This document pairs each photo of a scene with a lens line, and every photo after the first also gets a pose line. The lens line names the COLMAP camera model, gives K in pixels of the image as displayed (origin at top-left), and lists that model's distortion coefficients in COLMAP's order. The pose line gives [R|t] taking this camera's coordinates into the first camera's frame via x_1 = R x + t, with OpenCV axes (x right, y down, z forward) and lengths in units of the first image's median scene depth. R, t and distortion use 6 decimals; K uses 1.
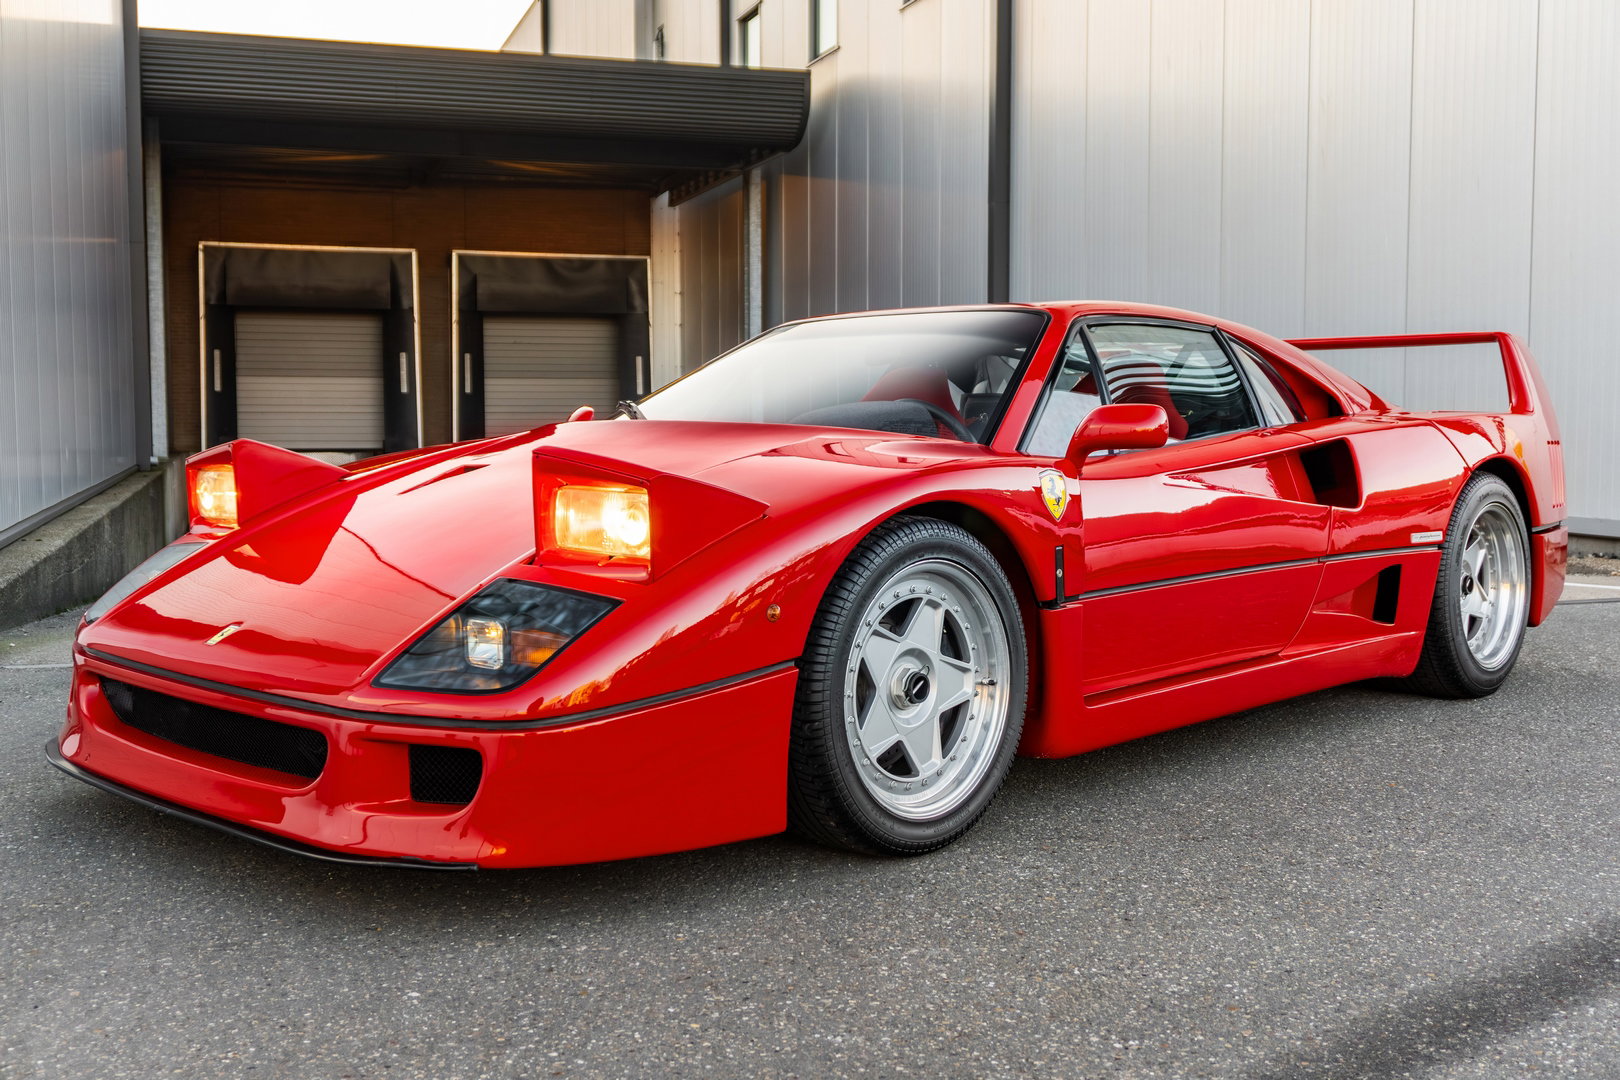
lens RADIAL K [[1656.4, 0, 810.0], [0, 1656.4, 540.0], [0, 0, 1]] dist [-0.004632, -0.002144]
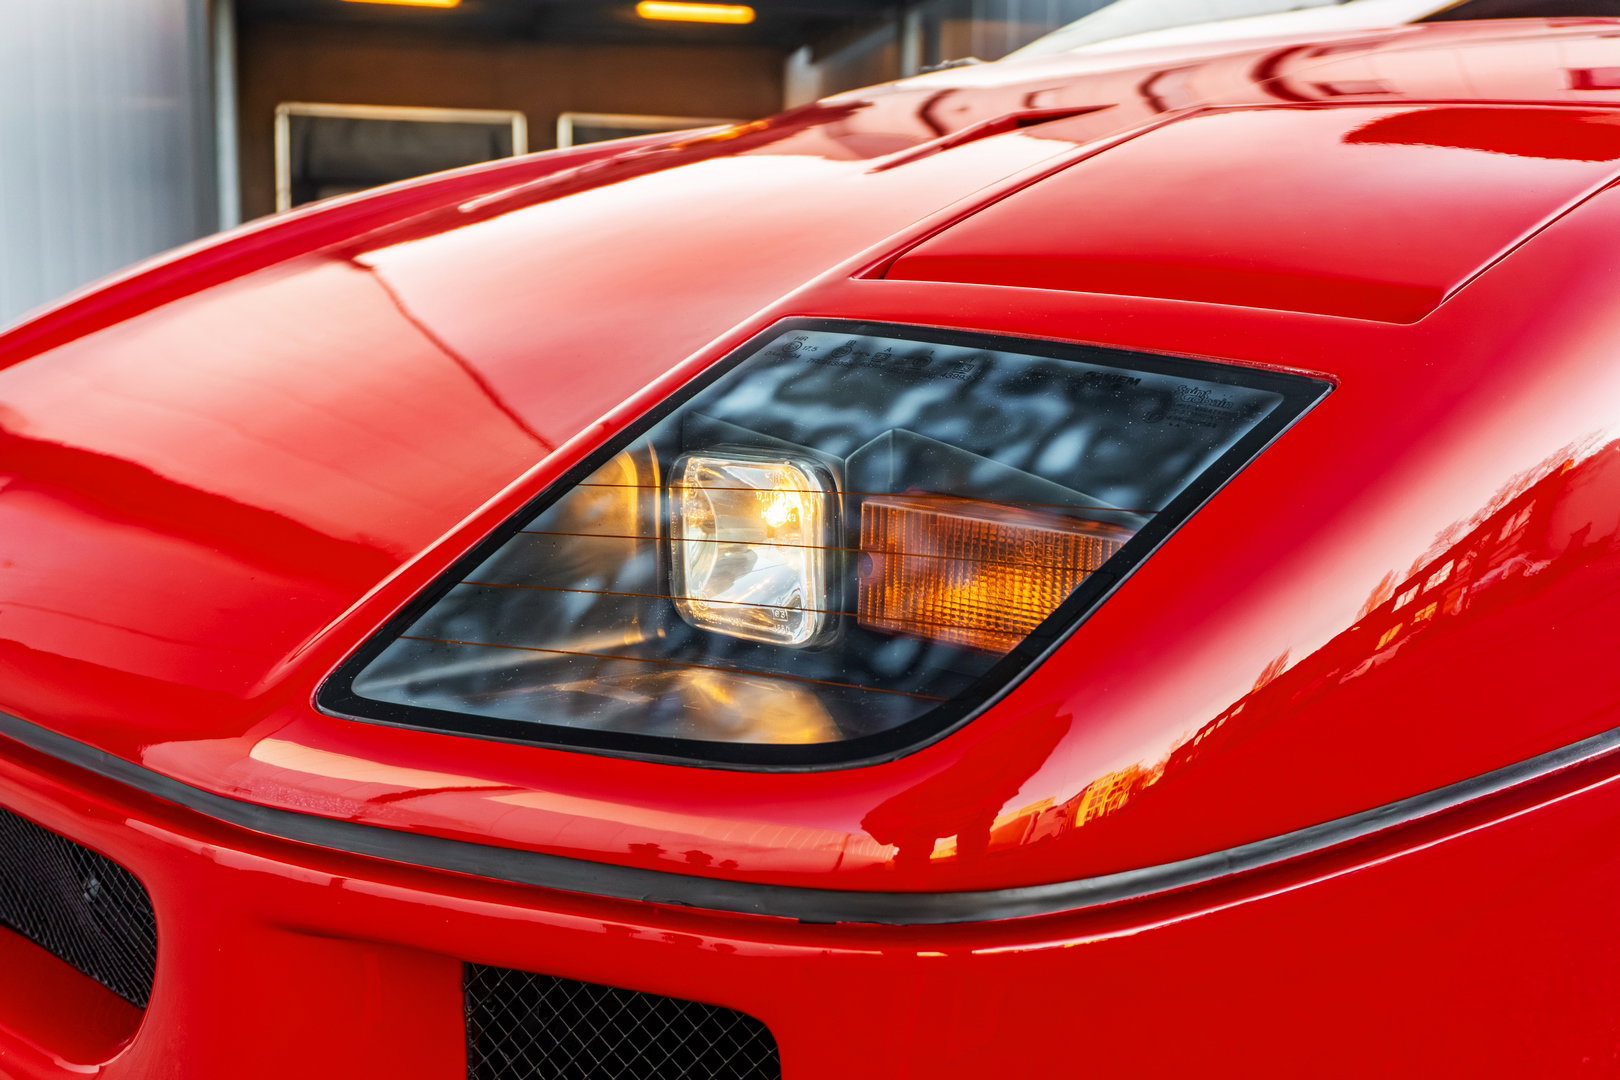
lens RADIAL K [[1744.4, 0, 810.0], [0, 1744.4, 540.0], [0, 0, 1]] dist [-0.001365, -0.000925]
pose [[0.997541, 0.014988, -0.068471, -0.168458], [-0.011806, 0.998842, 0.046646, 0.048231], [0.069091, -0.045722, 0.996562, 0.725102]]
